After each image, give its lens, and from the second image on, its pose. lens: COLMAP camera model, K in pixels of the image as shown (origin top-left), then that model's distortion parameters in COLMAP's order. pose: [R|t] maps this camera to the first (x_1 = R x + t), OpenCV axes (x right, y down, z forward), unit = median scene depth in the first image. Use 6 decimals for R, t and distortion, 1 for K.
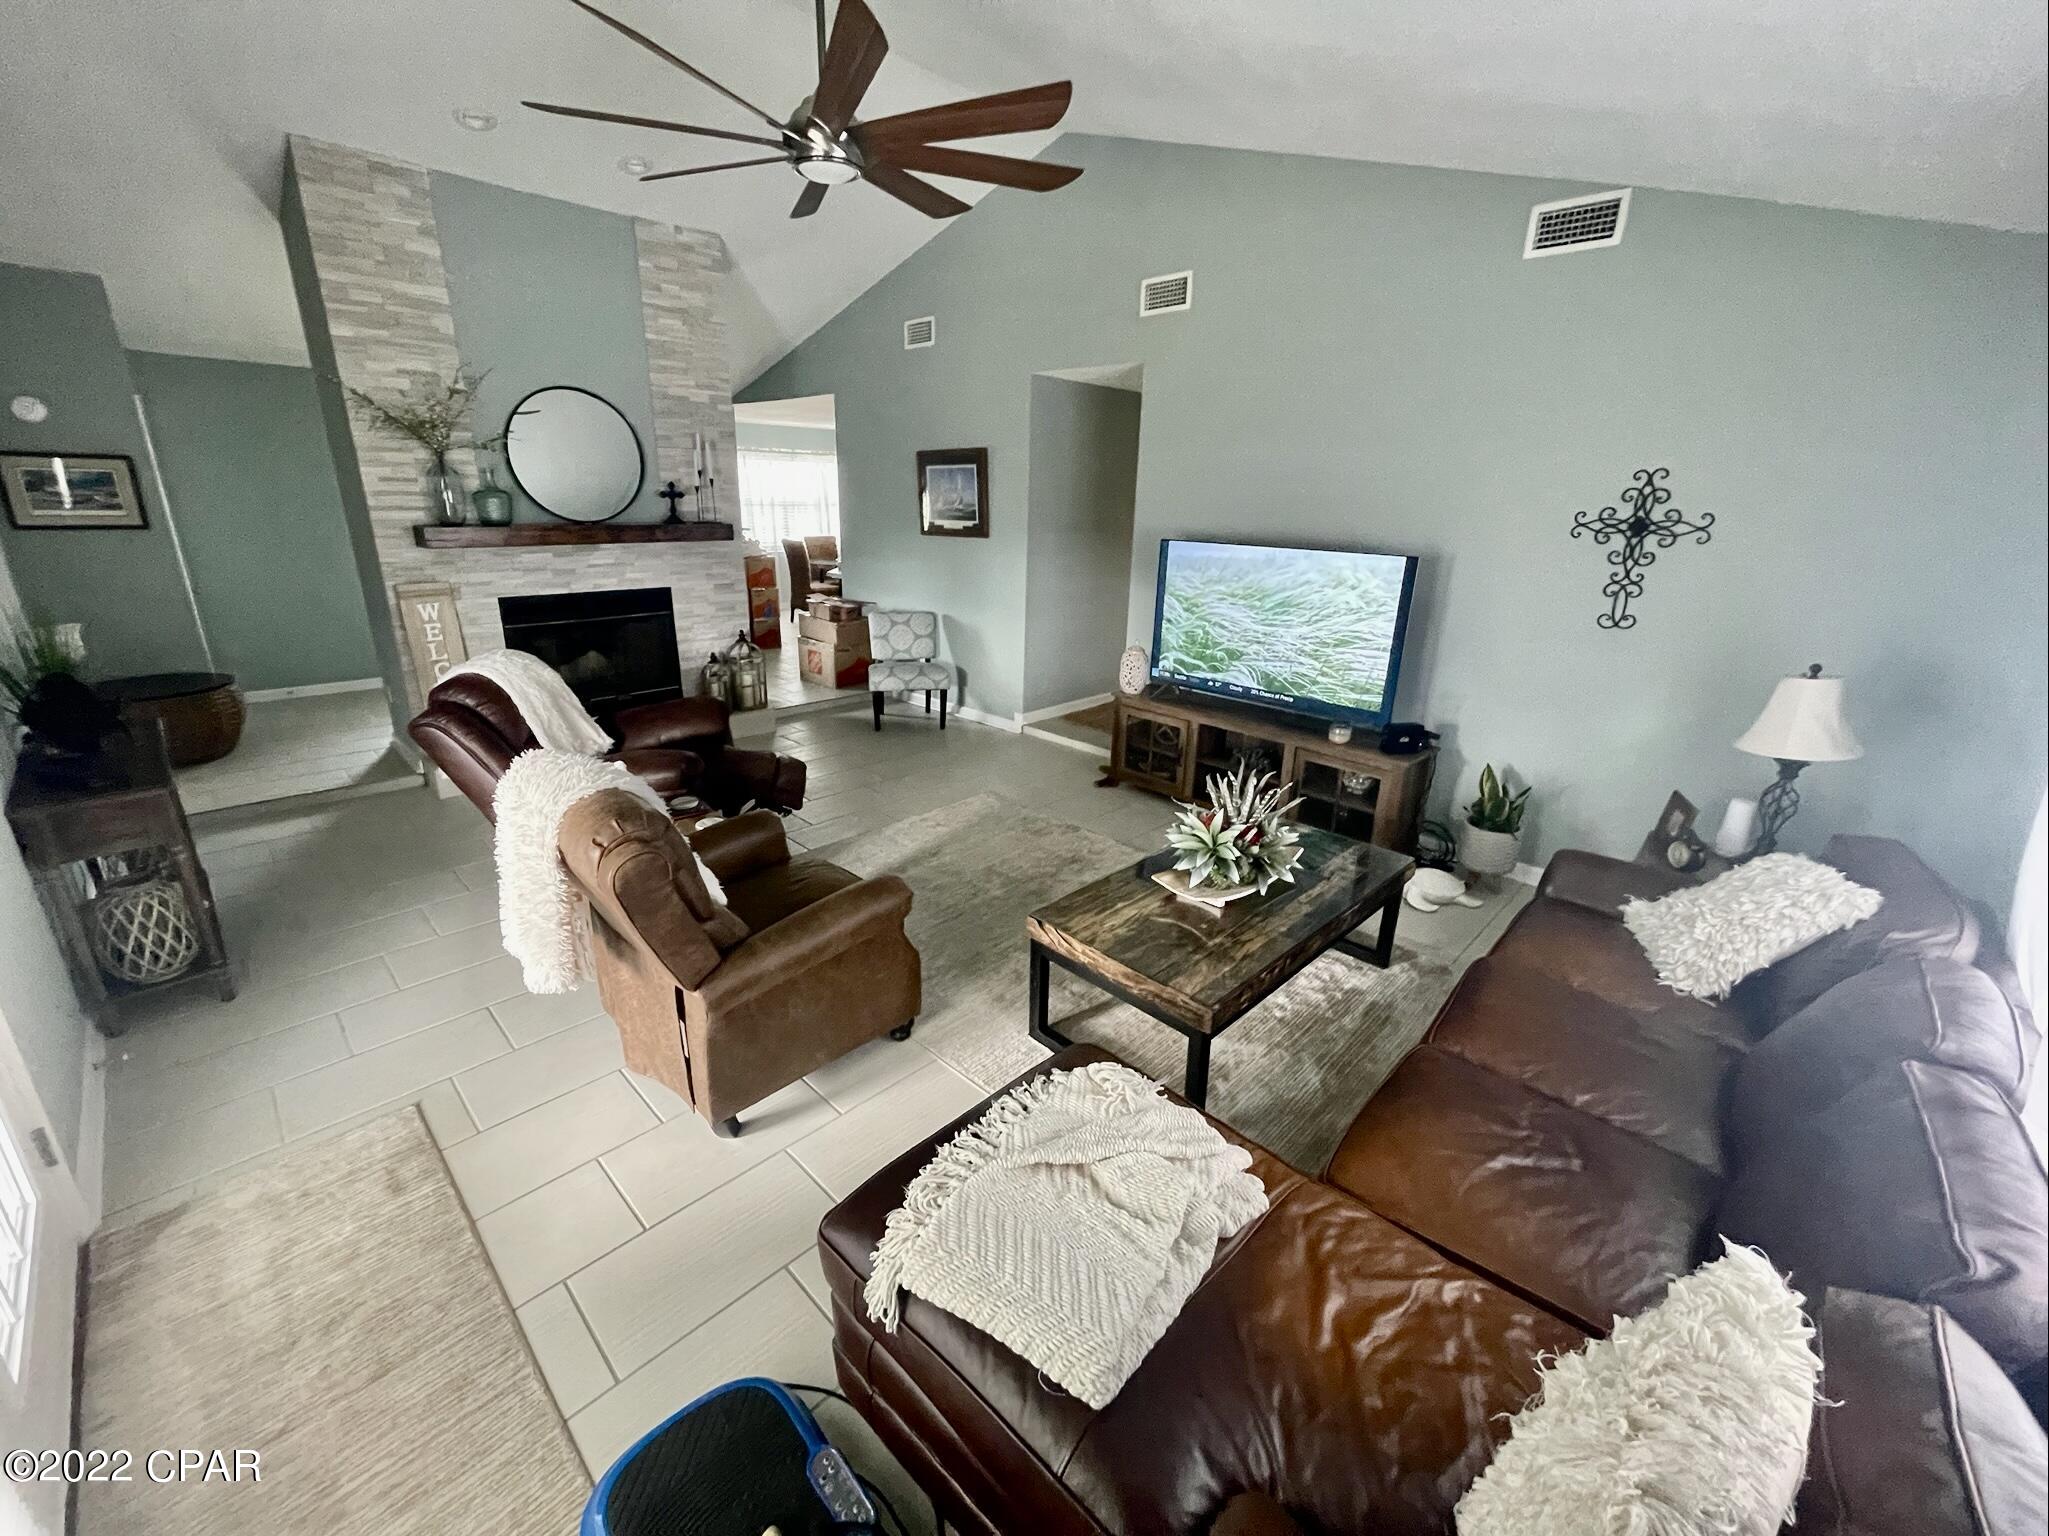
lens RADIAL K [[825.2, 0, 1018.4], [0, 825.2, 758.1], [0, 0, 1]] dist [-0.006966, 0.002378]
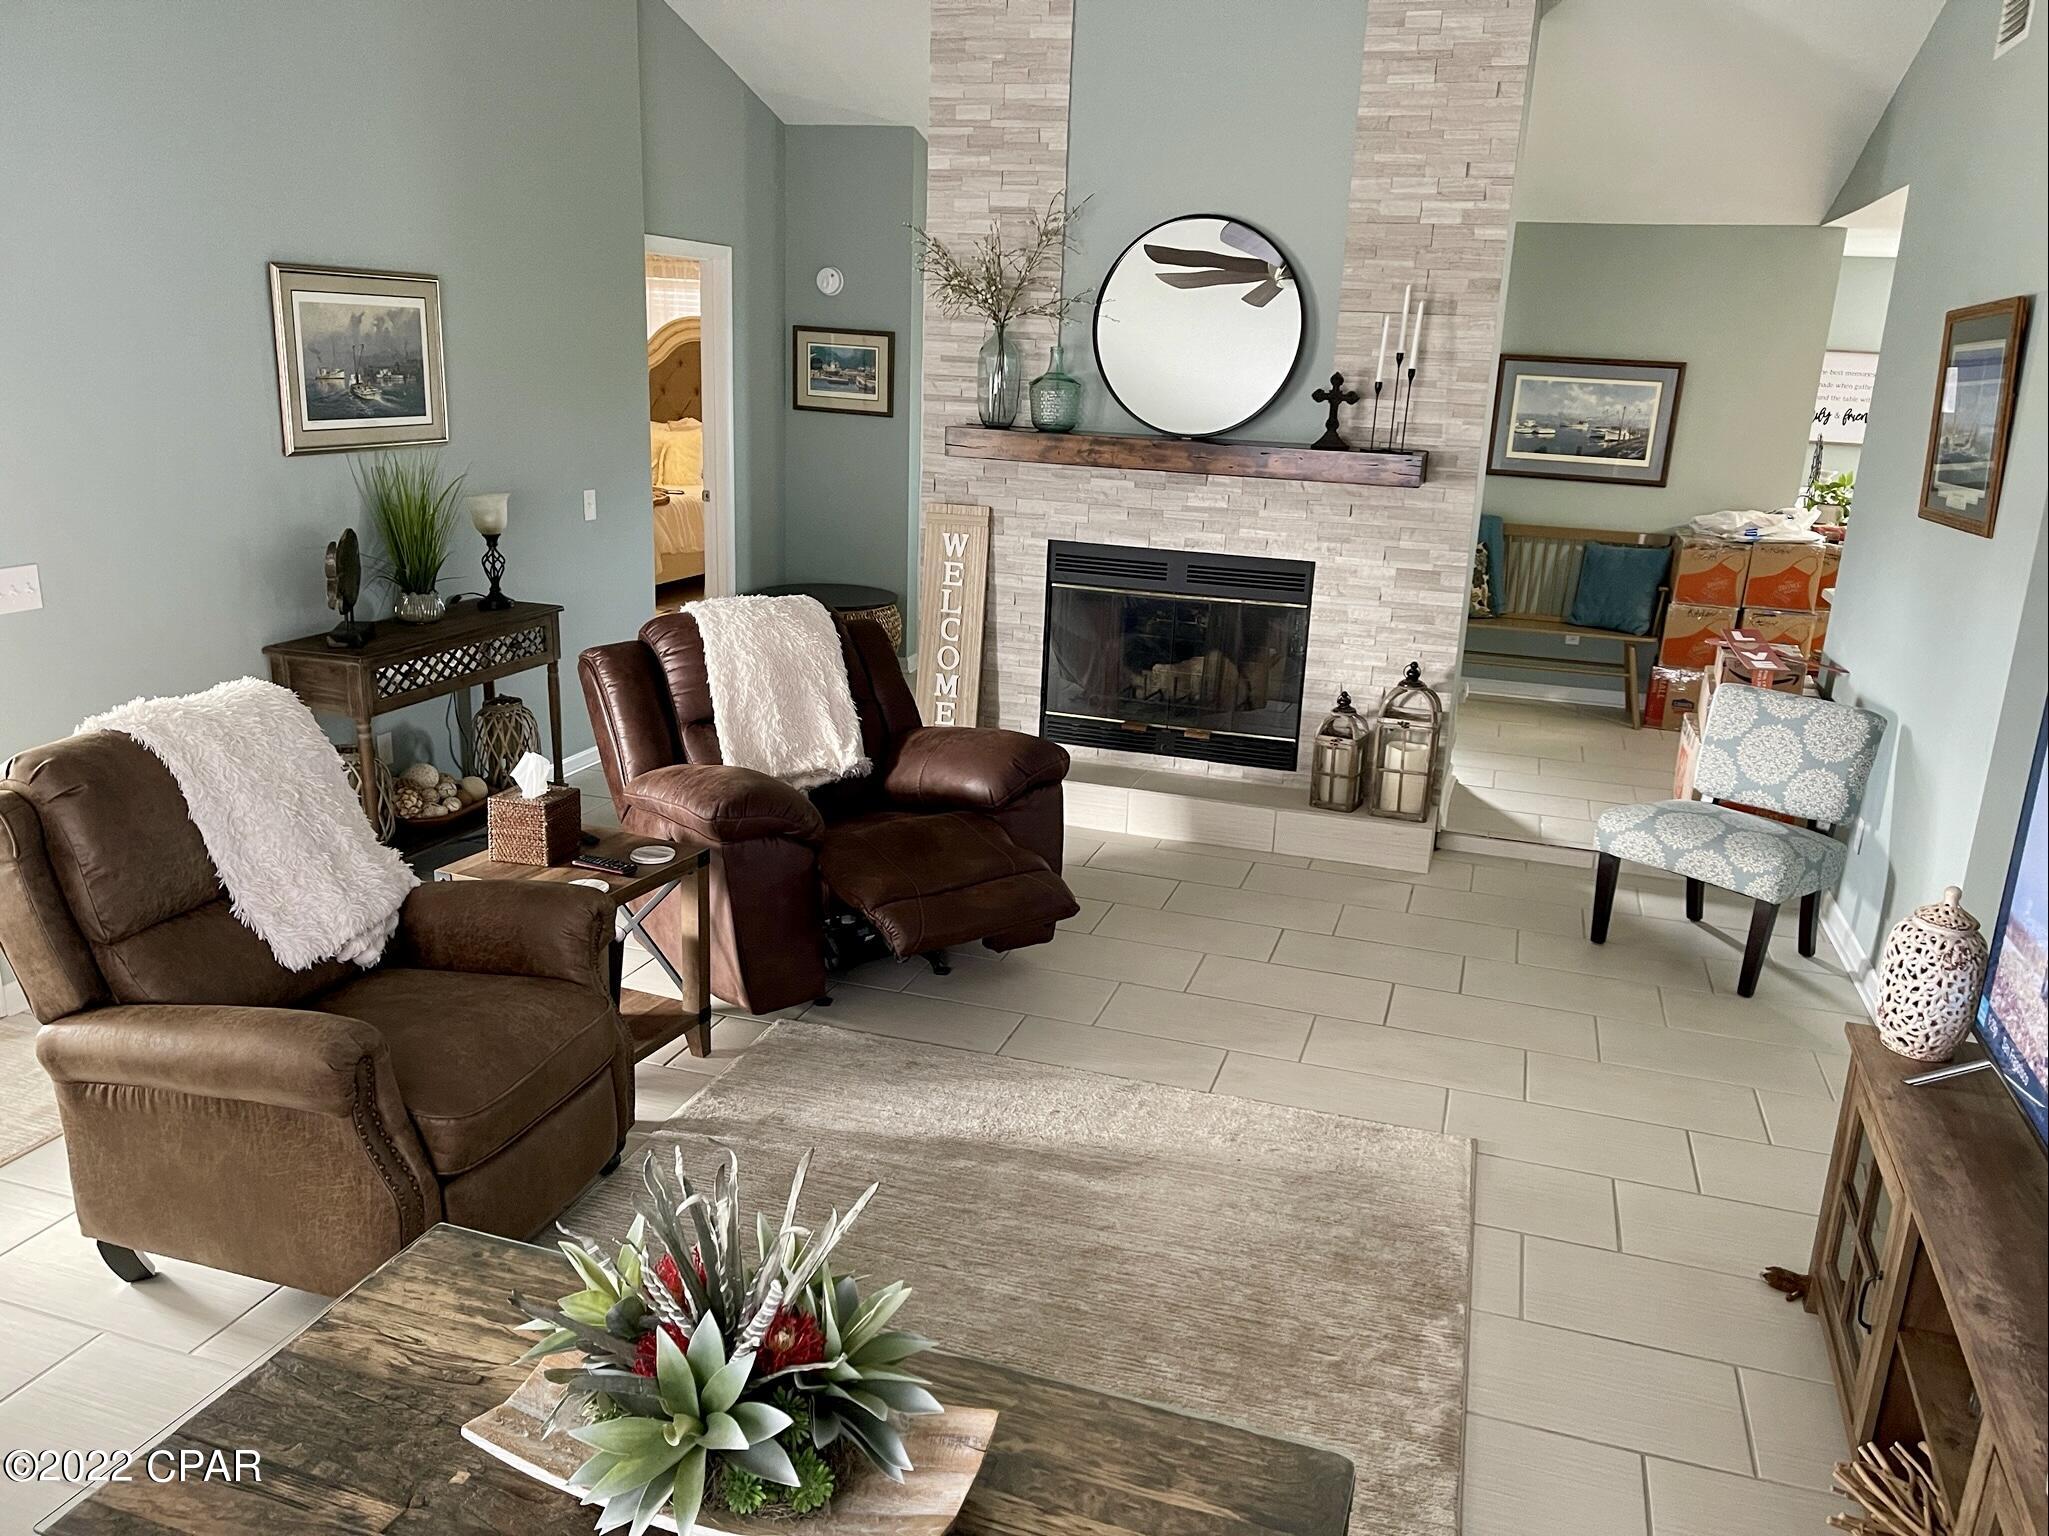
lens RADIAL K [[1538.0, 0, 1048.3], [0, 1538.0, 768.3], [0, 0, 1]] dist [0.060188, -0.053911]
pose [[0.462308, 0.233931, -0.855306, 0.460451], [-0.306069, 0.947389, 0.093680, -0.134557], [0.832222, 0.218474, 0.509584, 0.404458]]
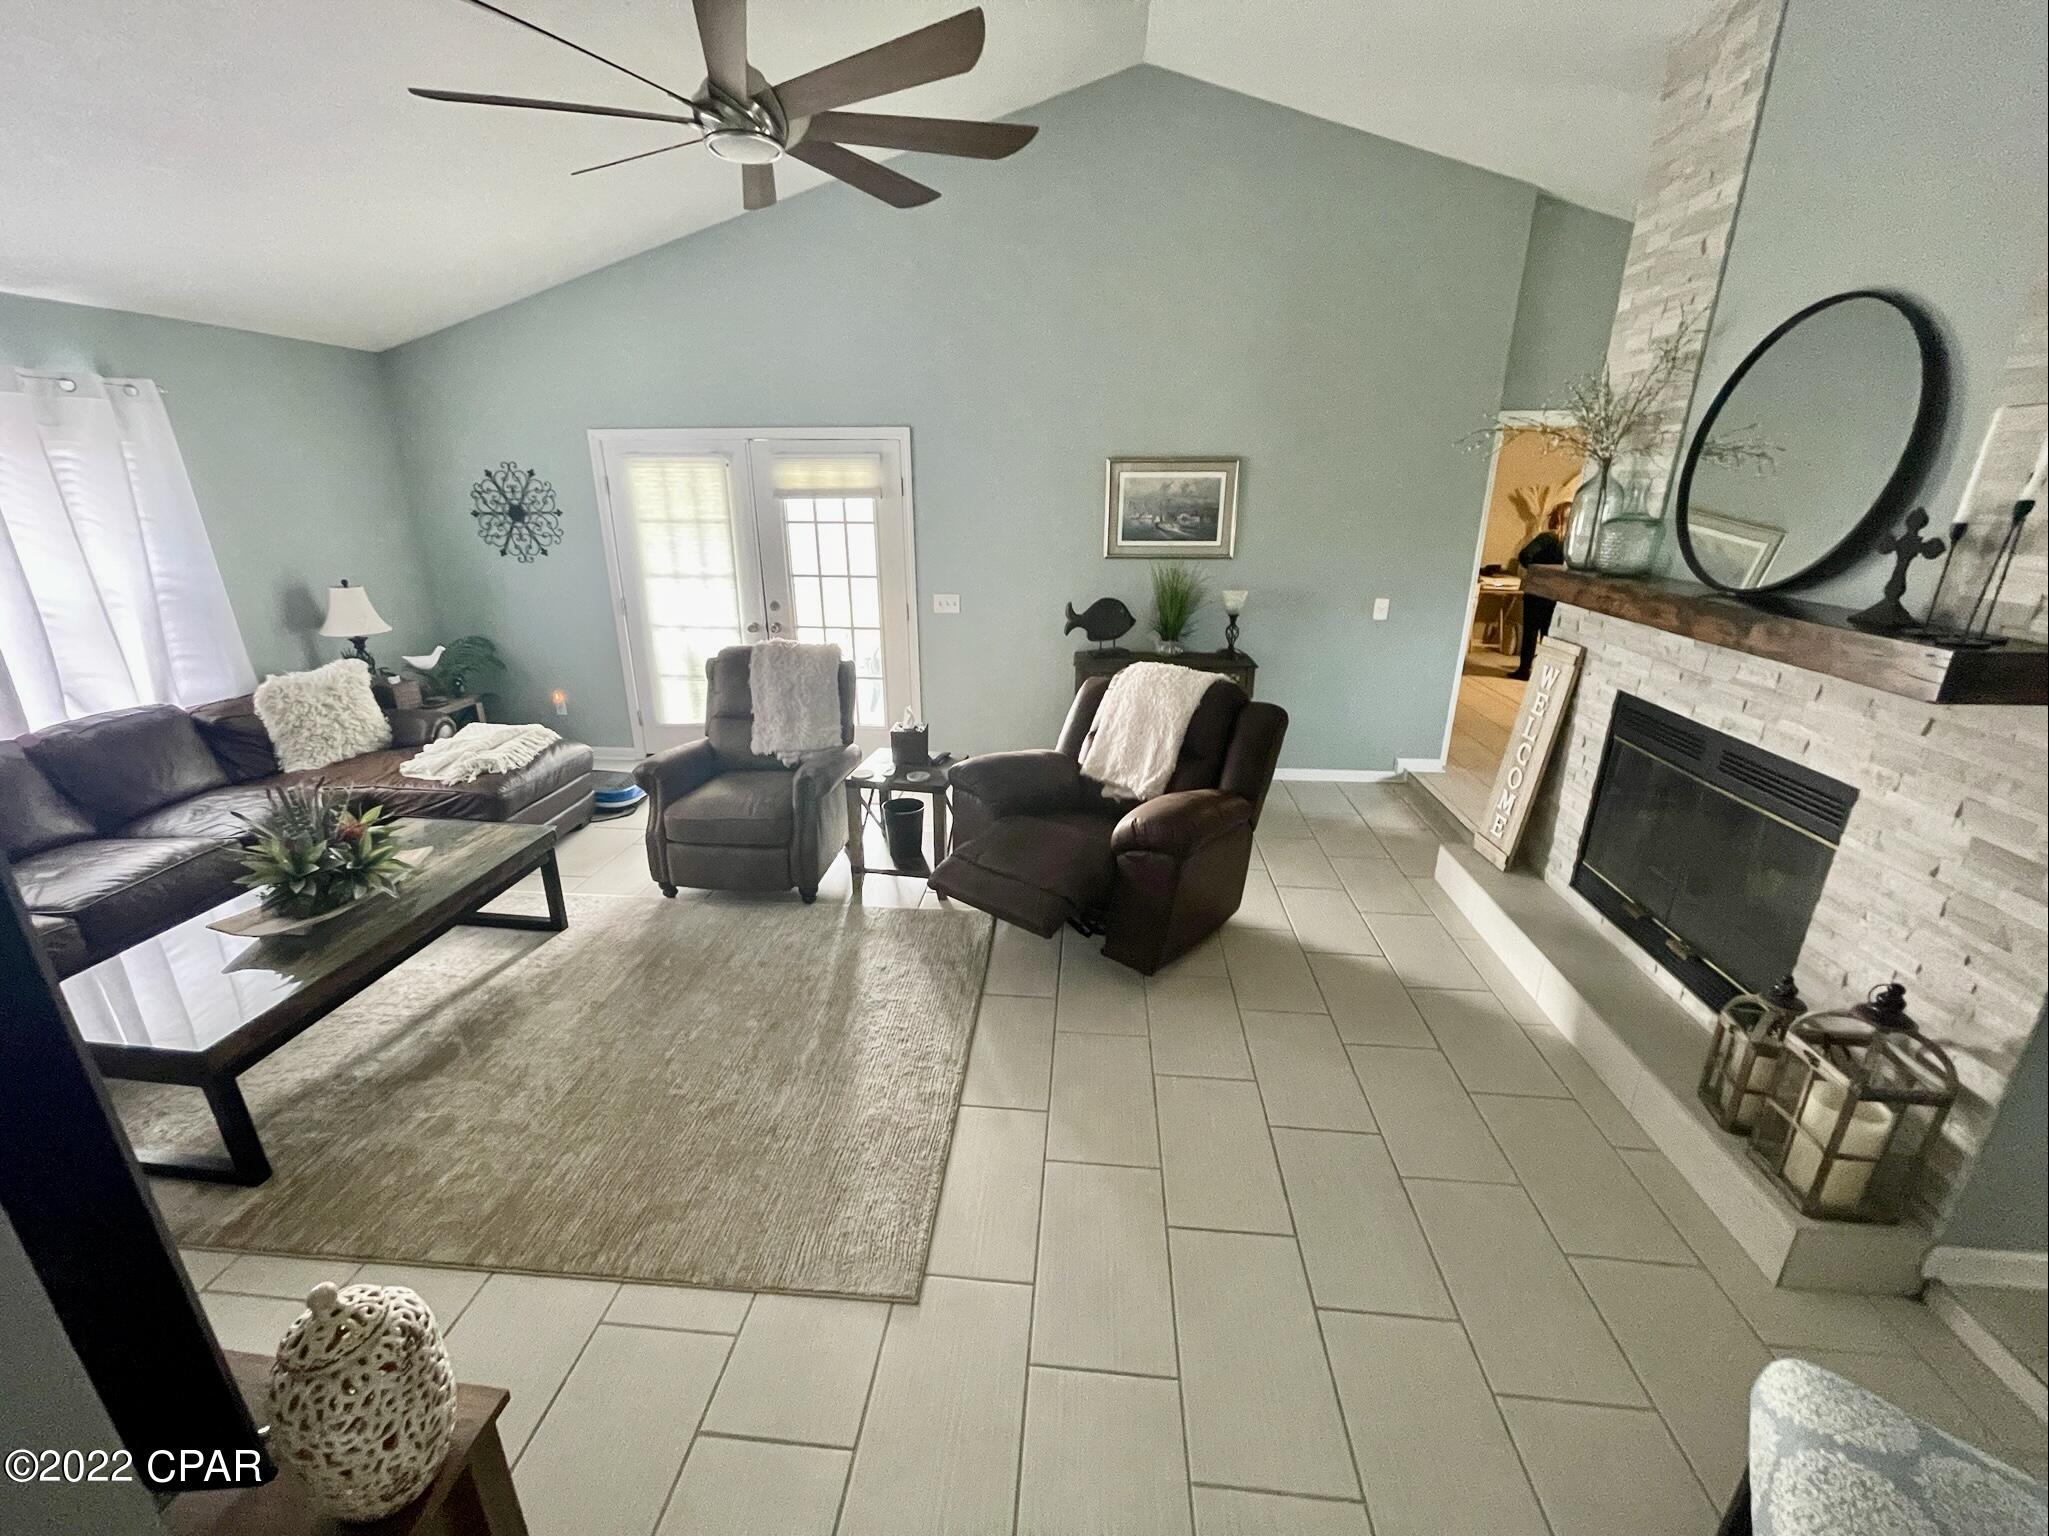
lens RADIAL K [[825.2, 0, 1029.6], [0, 825.2, 764.6], [0, 0, 1]] dist [-0.006966, 0.002378]
pose [[-0.771208, 0.186436, -0.608671, 0.105973], [-0.214033, 0.824548, 0.523746, -0.374650], [0.599524, 0.534193, -0.595995, 1.119041]]
